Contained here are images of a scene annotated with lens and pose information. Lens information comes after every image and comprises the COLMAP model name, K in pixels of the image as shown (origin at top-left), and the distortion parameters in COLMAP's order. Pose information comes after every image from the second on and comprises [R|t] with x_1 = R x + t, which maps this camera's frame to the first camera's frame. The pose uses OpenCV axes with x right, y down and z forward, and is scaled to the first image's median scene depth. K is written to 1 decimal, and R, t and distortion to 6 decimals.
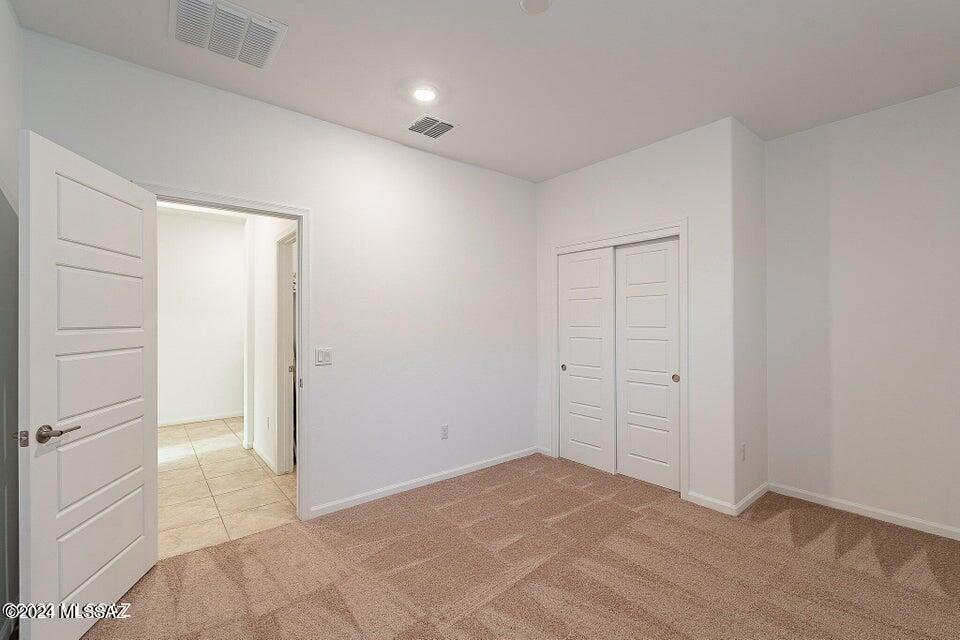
lens RADIAL K [[419.2, 0, 477.8], [0, 419.2, 320.0], [0, 0, 1]] dist [-0.001695, -0.000610]
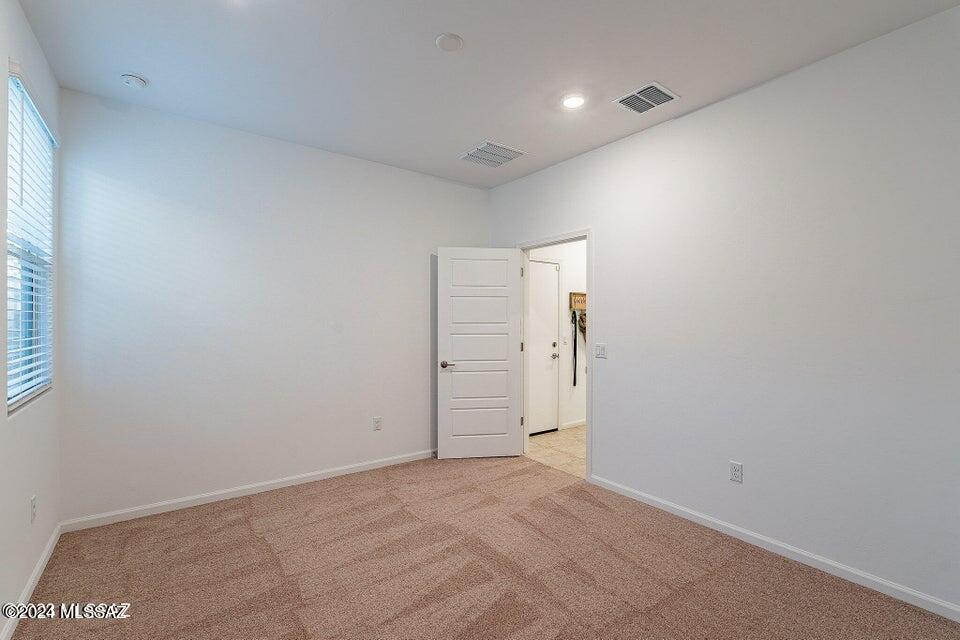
lens RADIAL K [[432.7, 0, 479.6], [0, 432.7, 320.8], [0, 0, 1]] dist [-0.003800, -0.000155]
pose [[-0.045602, 0.006792, -0.998937, 1.055550], [0.004626, 0.999968, 0.006588, -0.005577], [0.998949, -0.004321, -0.045632, 0.900163]]
